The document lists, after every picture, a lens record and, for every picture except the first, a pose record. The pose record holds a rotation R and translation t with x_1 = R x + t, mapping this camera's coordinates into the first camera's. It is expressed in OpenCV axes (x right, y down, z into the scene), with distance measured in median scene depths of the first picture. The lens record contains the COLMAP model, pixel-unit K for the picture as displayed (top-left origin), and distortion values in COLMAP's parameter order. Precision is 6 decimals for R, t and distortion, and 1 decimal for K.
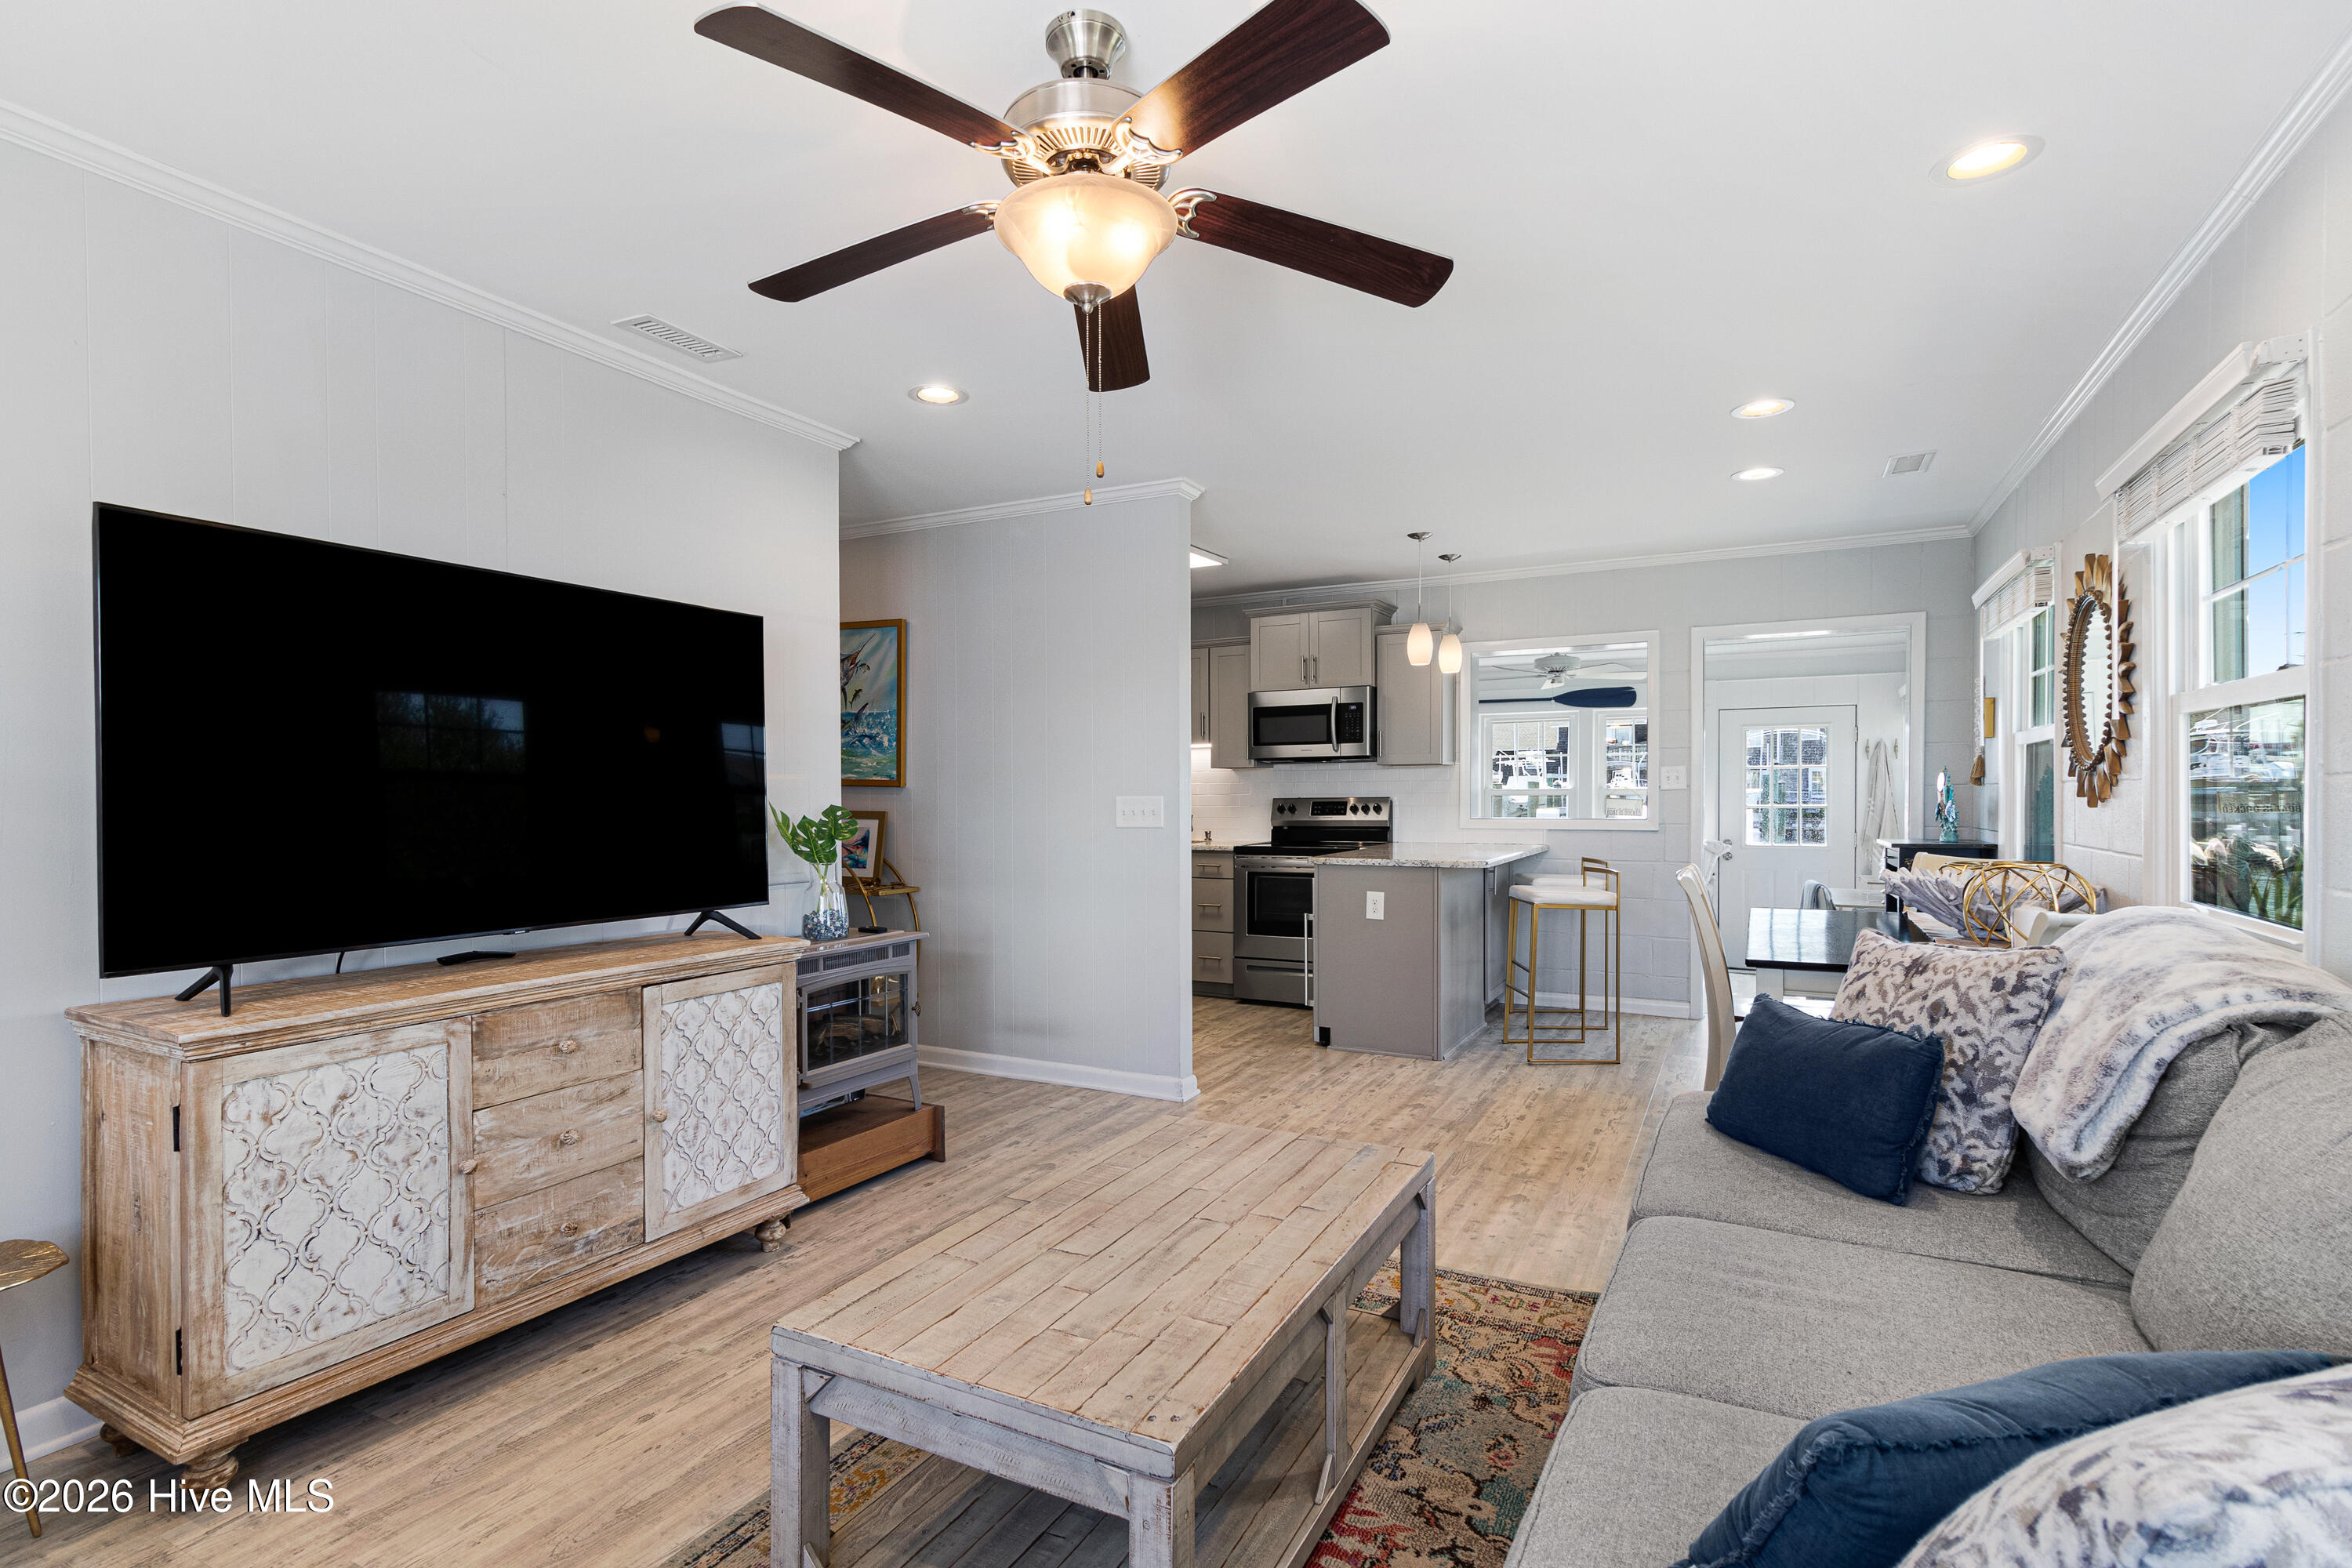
lens RADIAL K [[1095.3, 0, 1178.7], [0, 1095.3, 796.1], [0, 0, 1]] dist [0.000868, 0.000056]
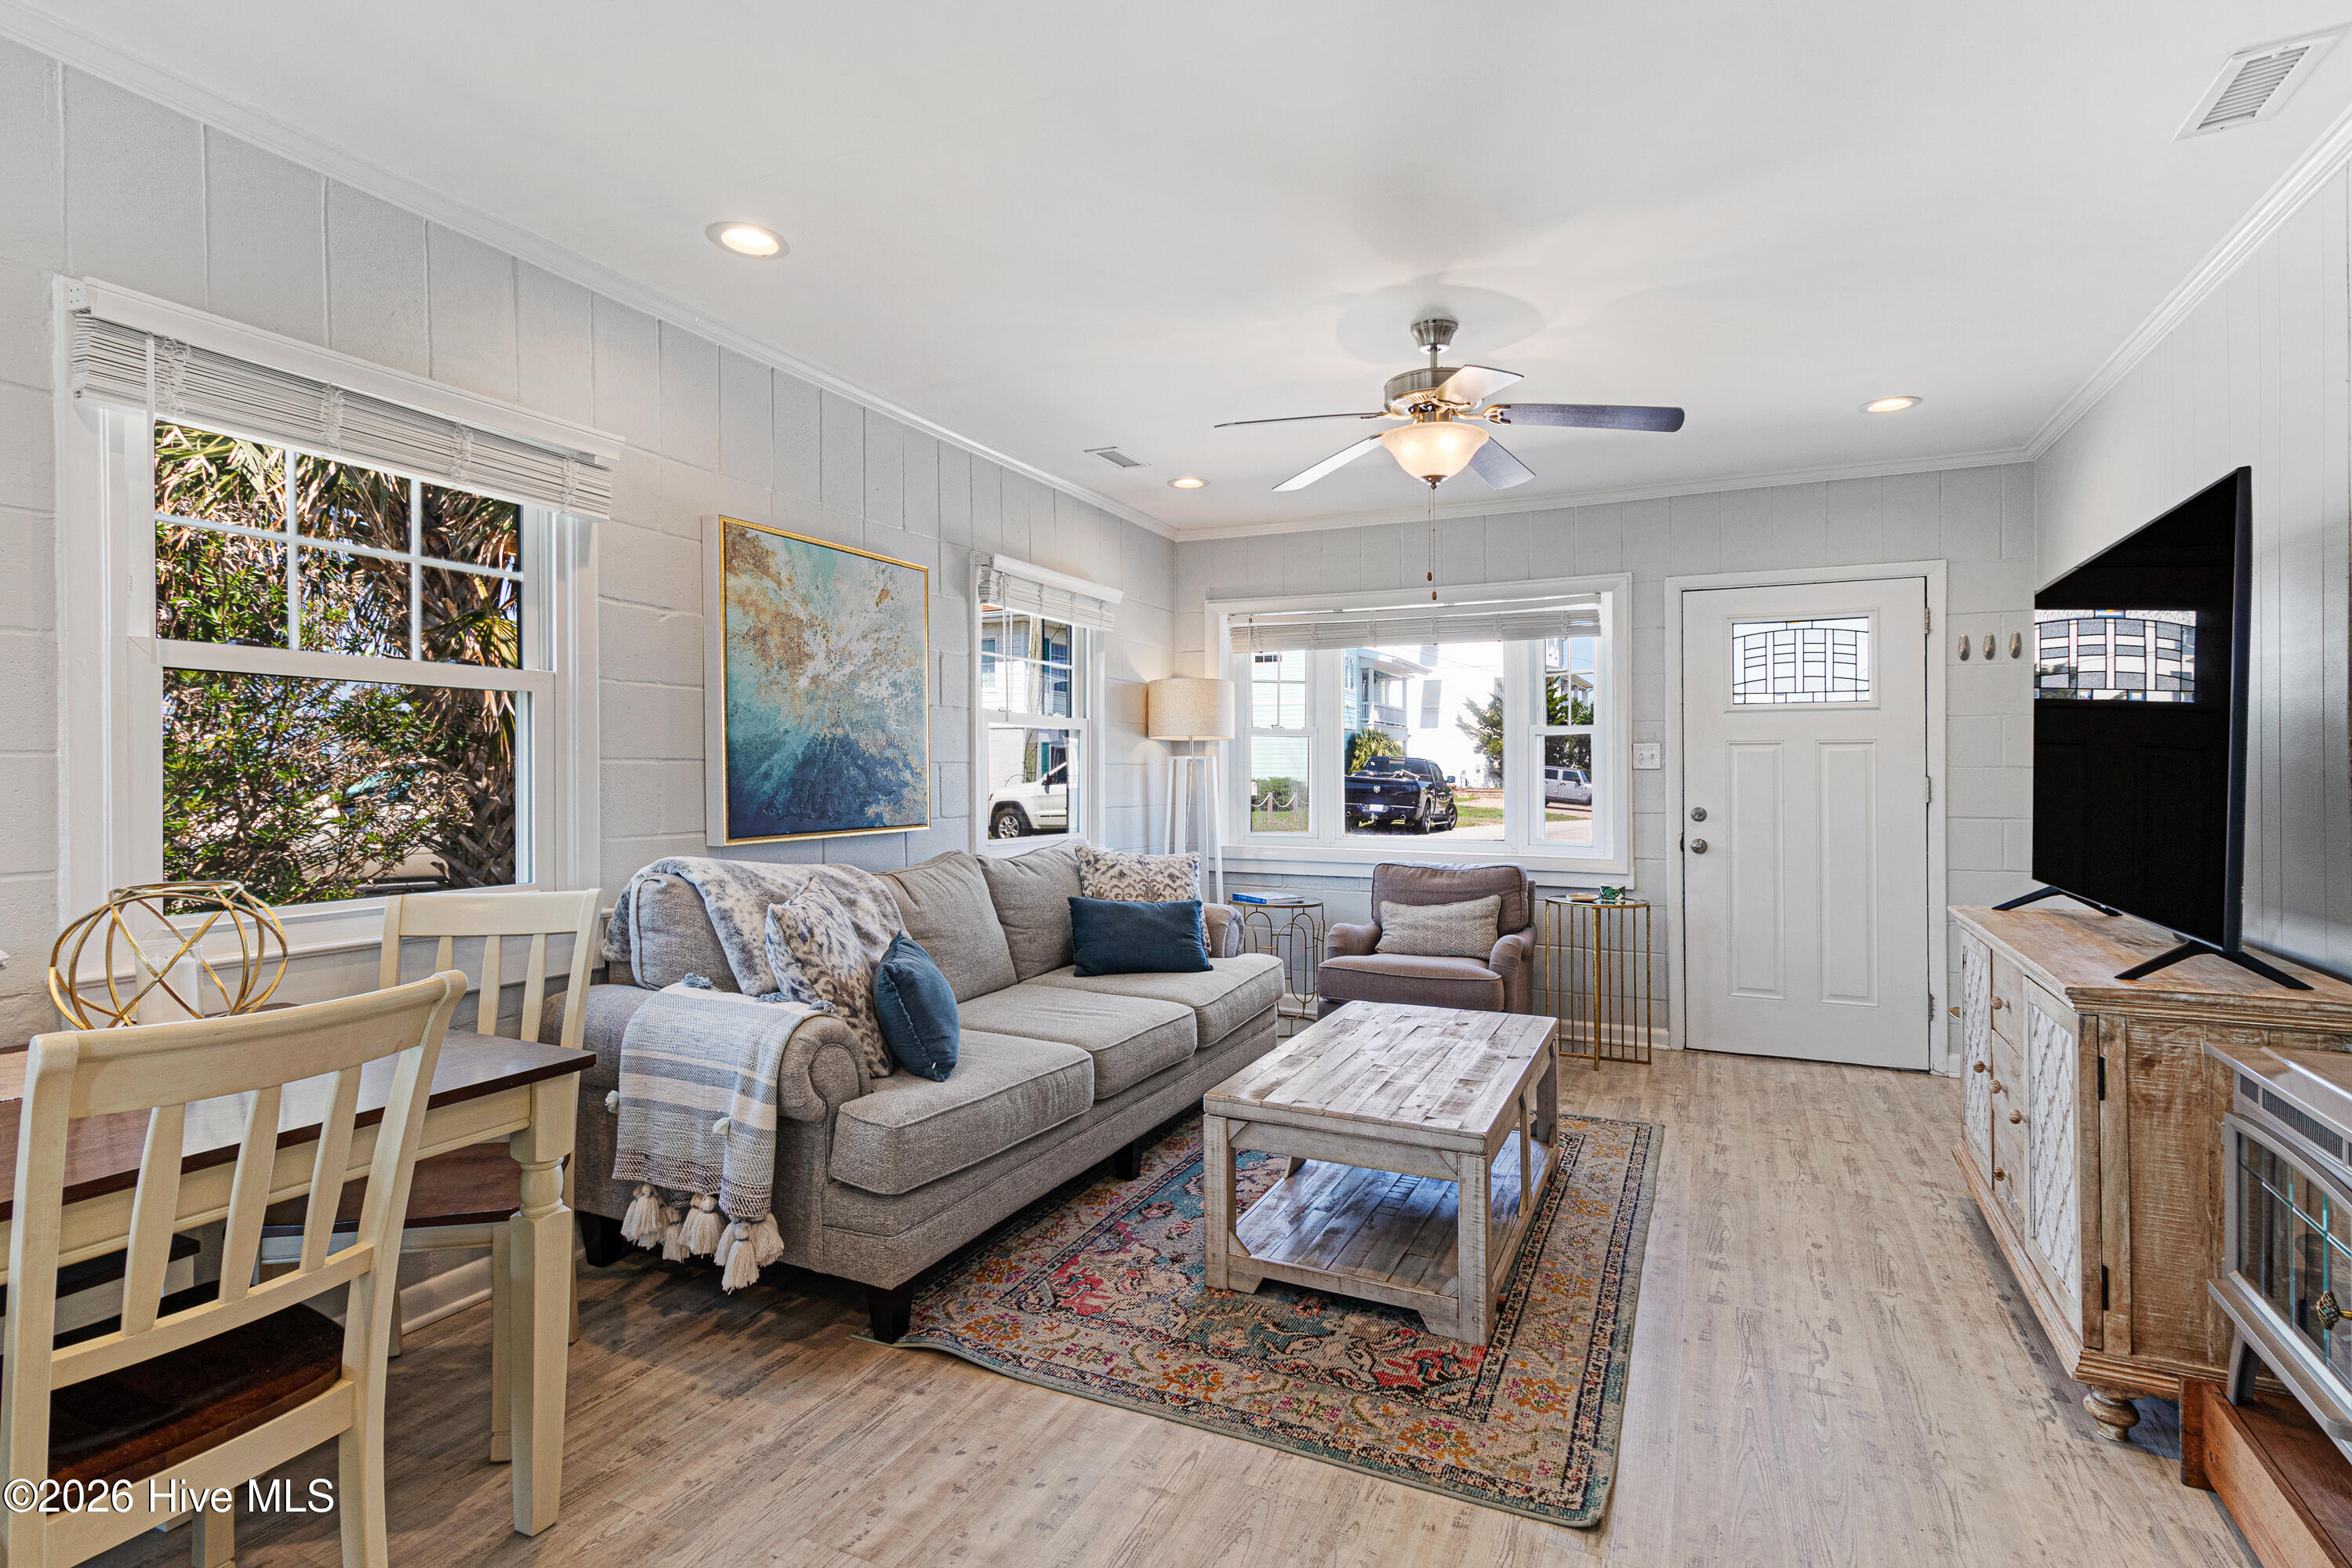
lens RADIAL K [[1128.6, 0, 1176.0], [0, 1128.6, 784.0], [0, 0, 1]] dist [0.019590, 0.000308]
pose [[-0.999590, 0.000976, -0.028620, 0.236351], [0.000527, 0.999877, 0.015705, -0.006965], [0.028632, 0.015683, -0.999467, 1.712144]]
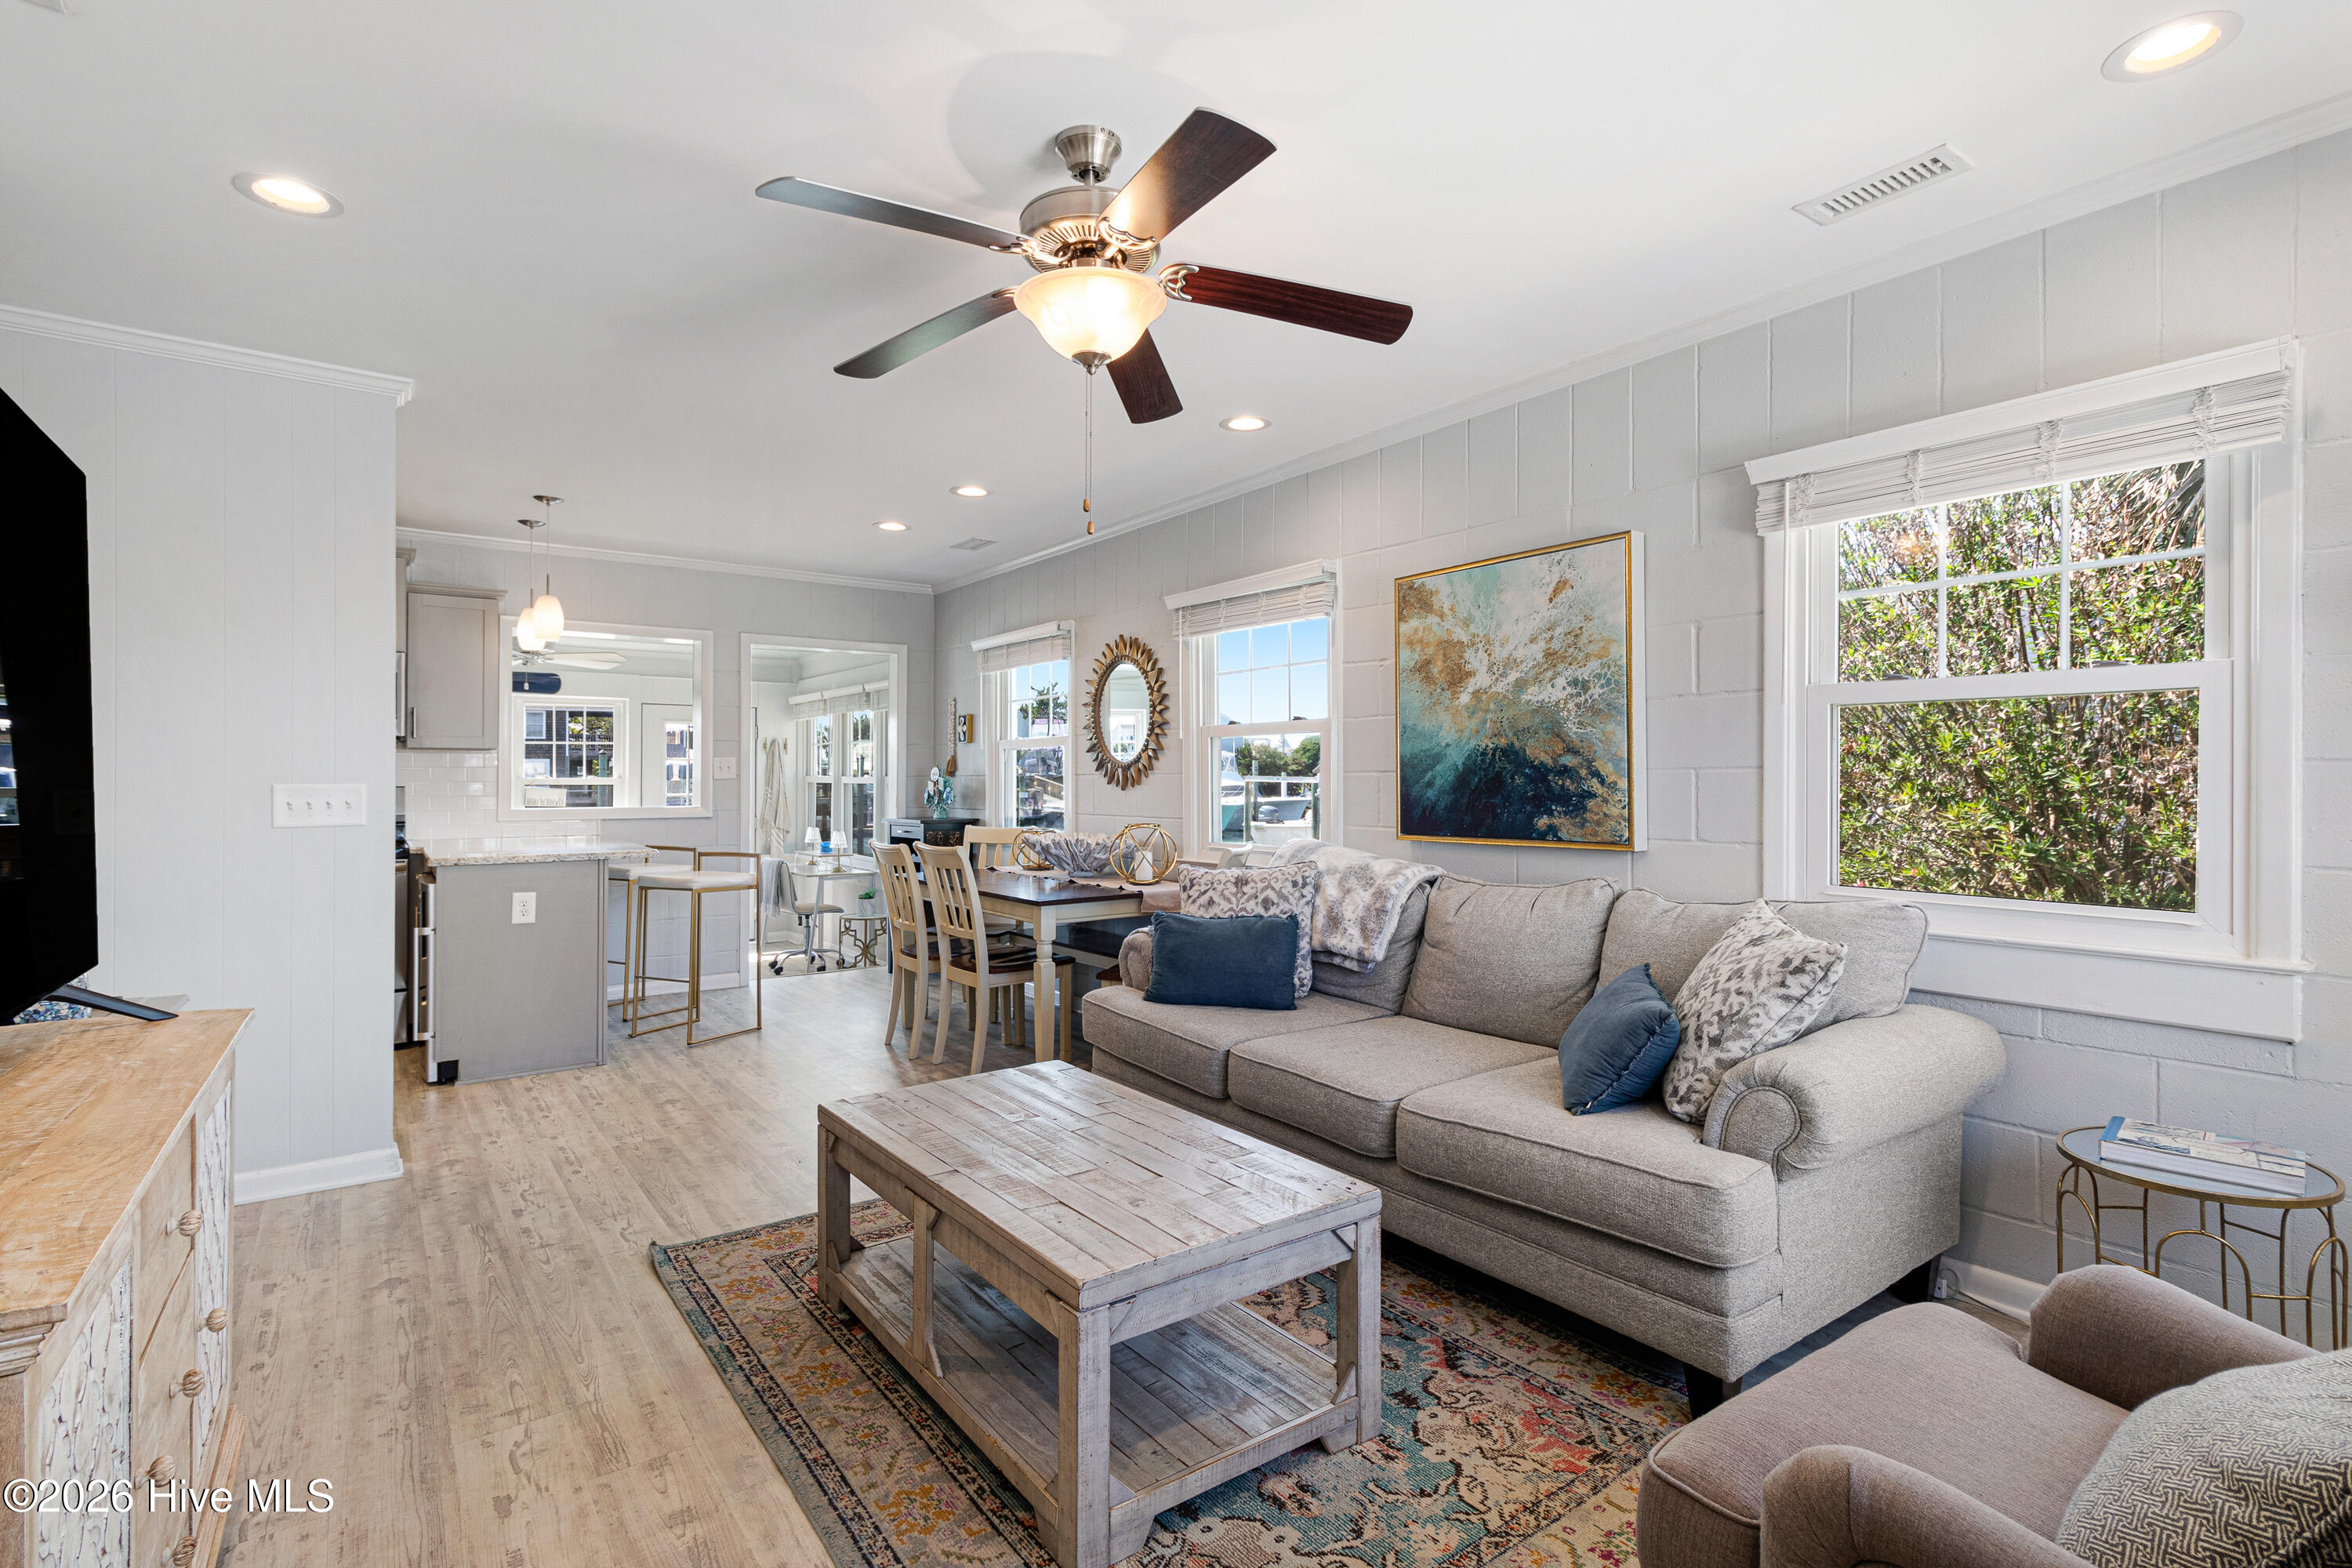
lens RADIAL K [[1090.8, 0, 1176.0], [0, 1090.8, 784.0], [0, 0, 1]] dist [0.003551, 0.000582]
pose [[0.443664, 0.001153, 0.896192, -0.676670], [0.001503, 0.999997, -0.002030, 0.004475], [-0.896192, 0.002248, 0.443661, 0.246060]]
